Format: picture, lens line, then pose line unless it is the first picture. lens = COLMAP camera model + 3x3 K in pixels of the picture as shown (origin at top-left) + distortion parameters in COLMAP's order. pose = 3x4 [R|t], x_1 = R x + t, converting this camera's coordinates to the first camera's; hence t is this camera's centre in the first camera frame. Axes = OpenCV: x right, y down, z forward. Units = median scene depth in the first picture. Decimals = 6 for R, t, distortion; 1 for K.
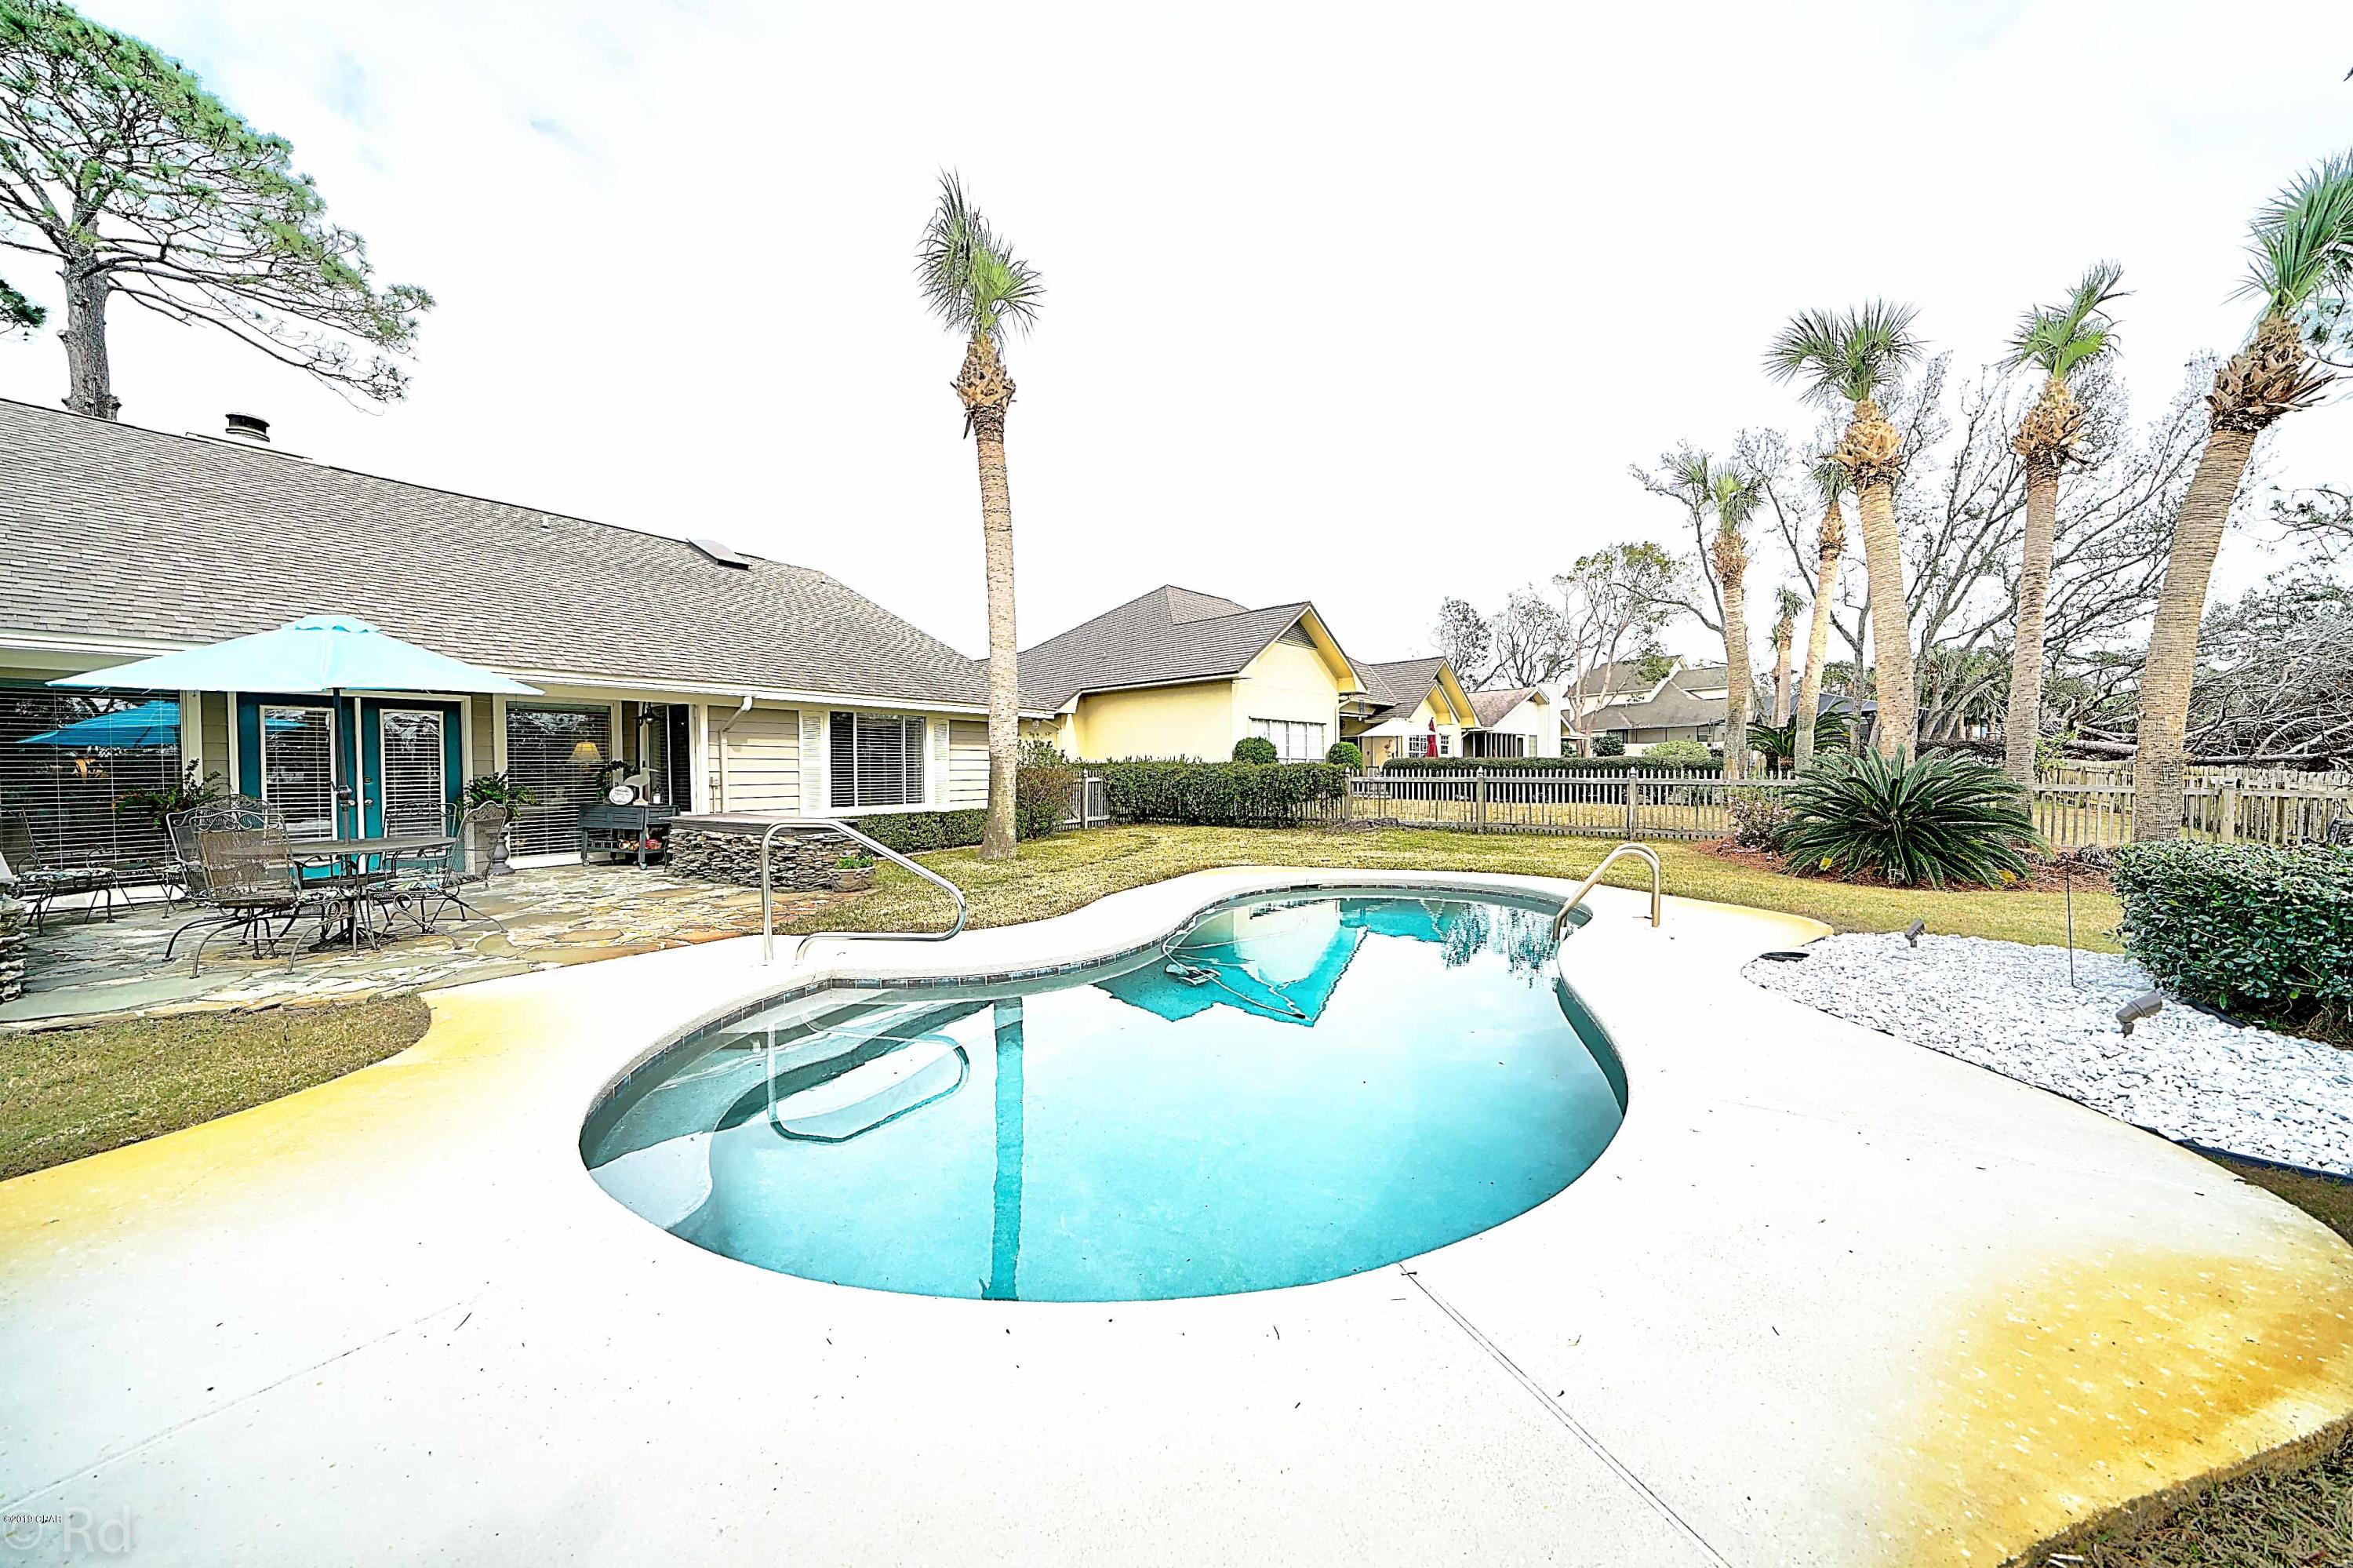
lens RADIAL K [[814.0, 0, 1179.1], [0, 814.0, 782.9], [0, 0, 1]] dist [-0.026842, 0.003485]
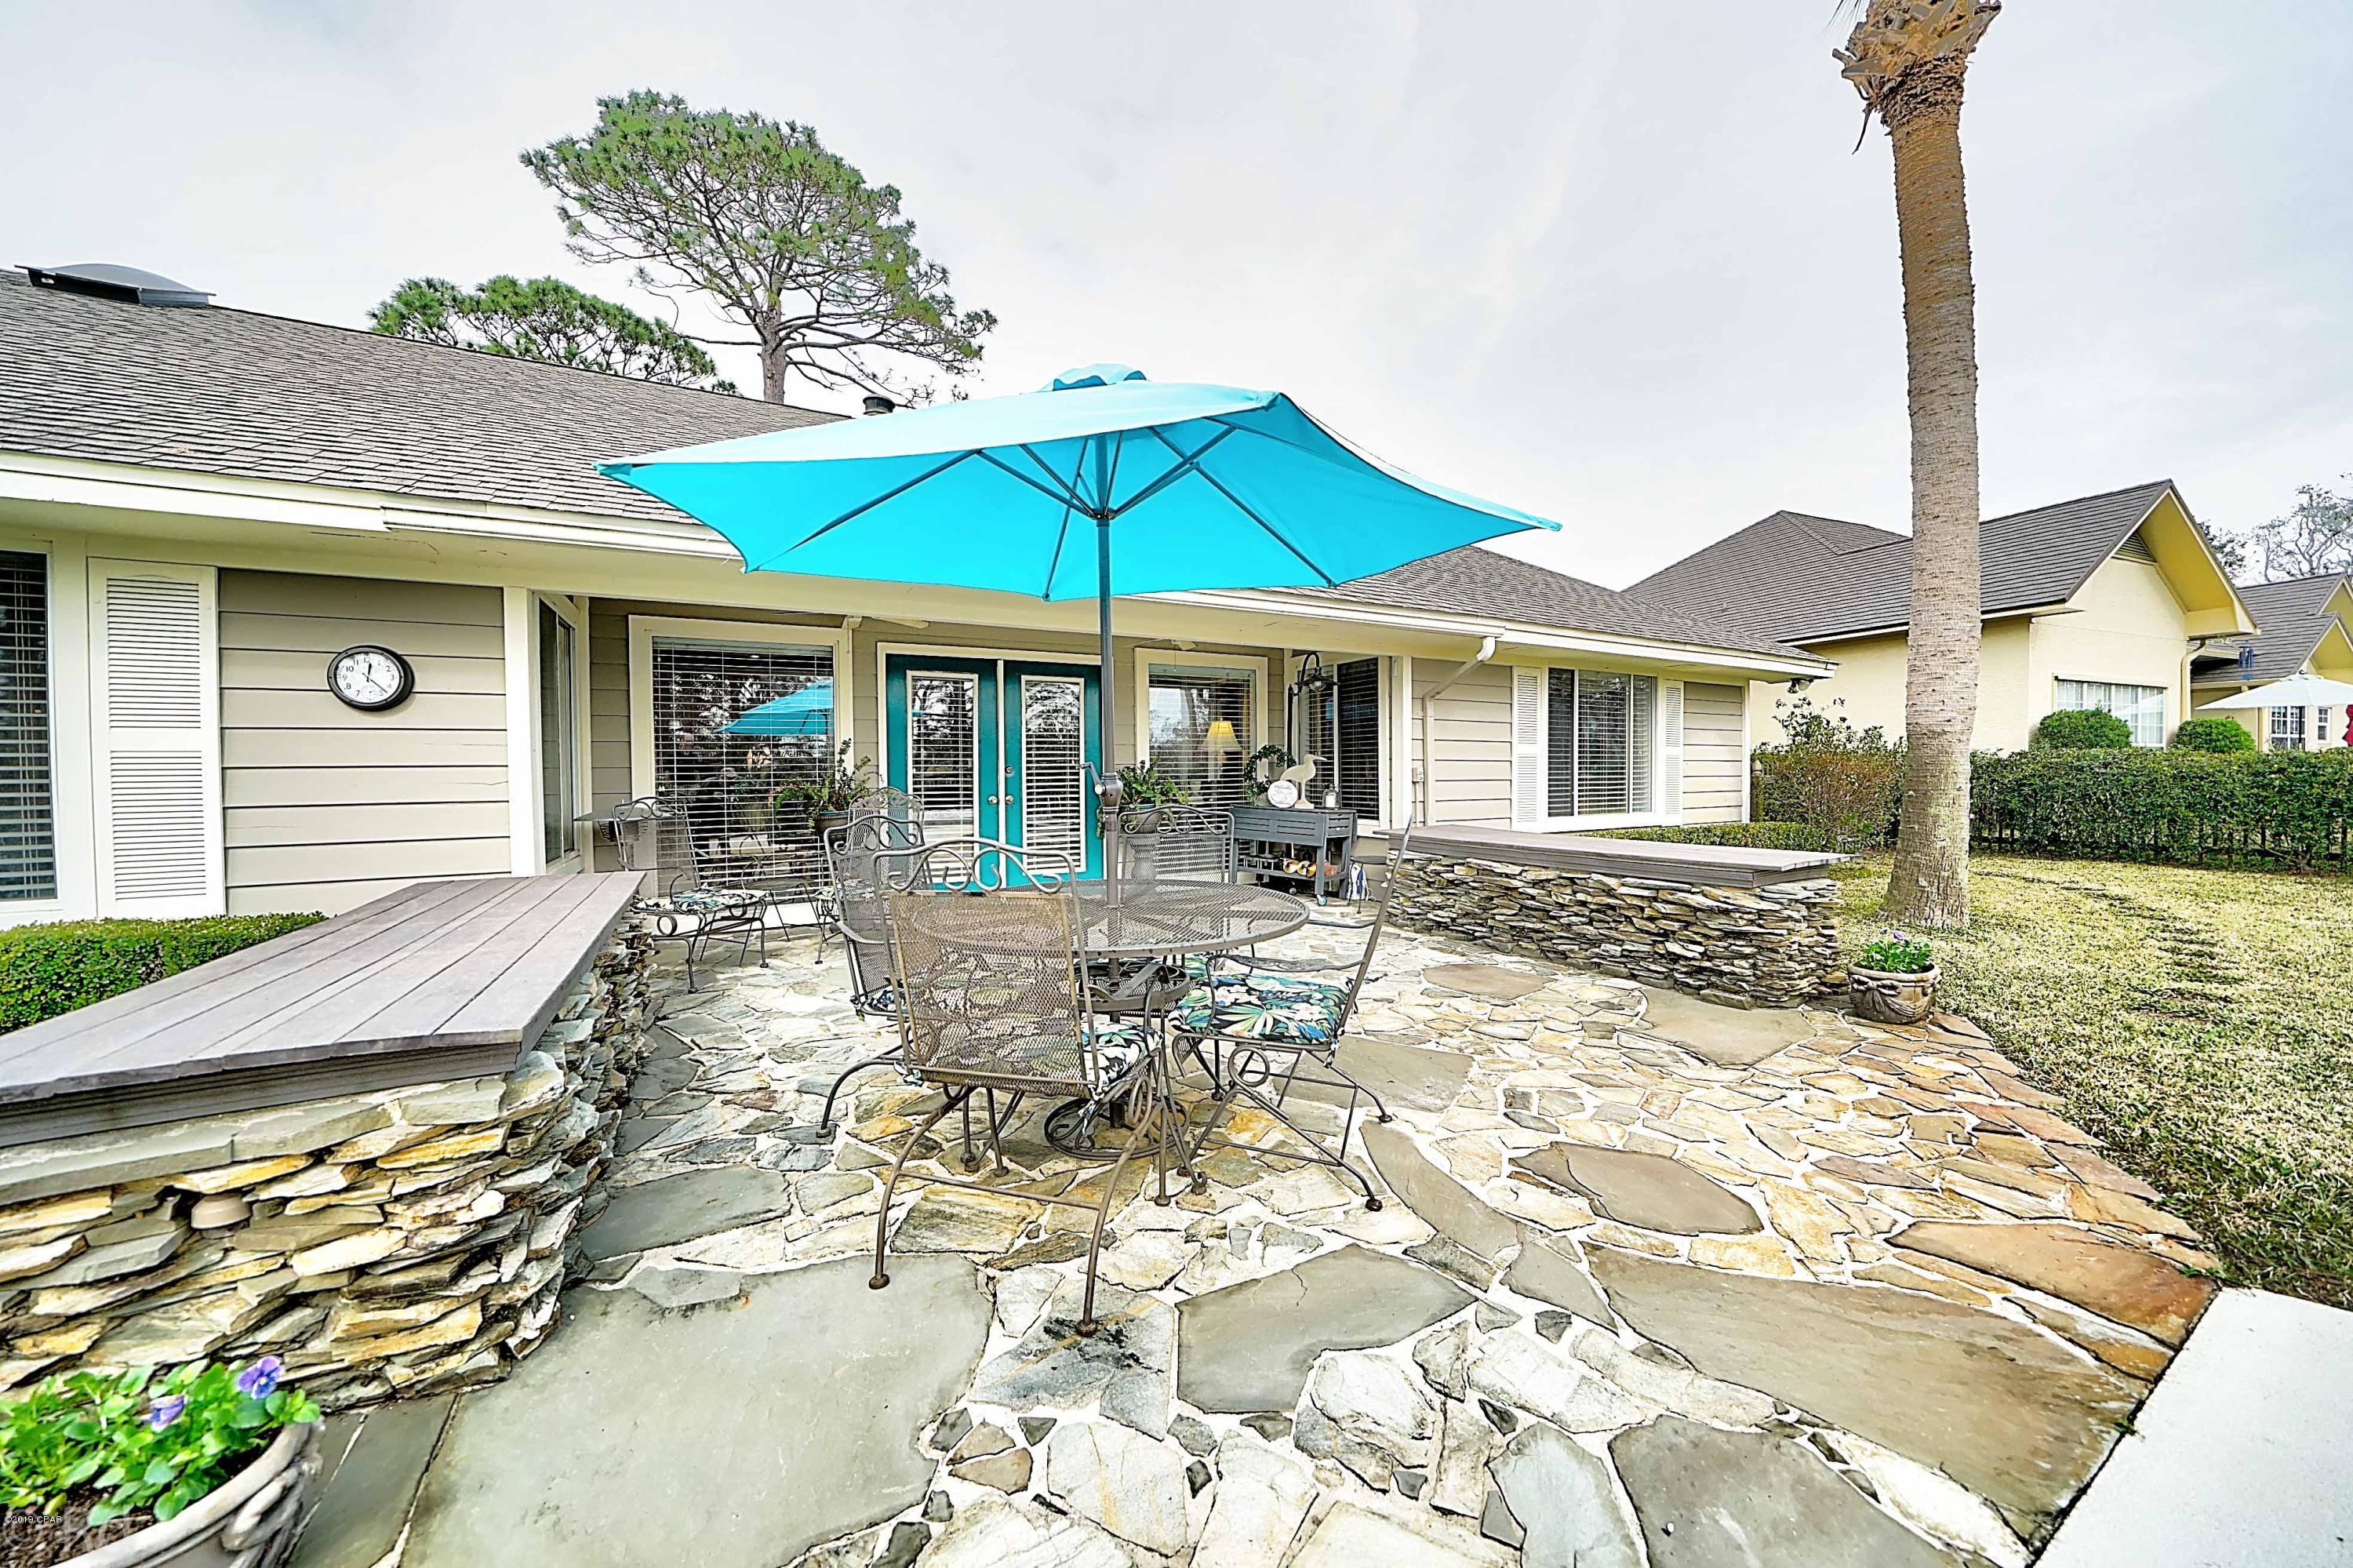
lens RADIAL K [[814.0, 0, 1170.7], [0, 814.0, 782.2], [0, 0, 1]] dist [-0.026842, 0.003485]
pose [[0.878120, 0.009474, -0.478346, -0.381479], [-0.009467, 0.999952, 0.002425, 0.004038], [0.478346, 0.002399, 0.878168, 0.292553]]
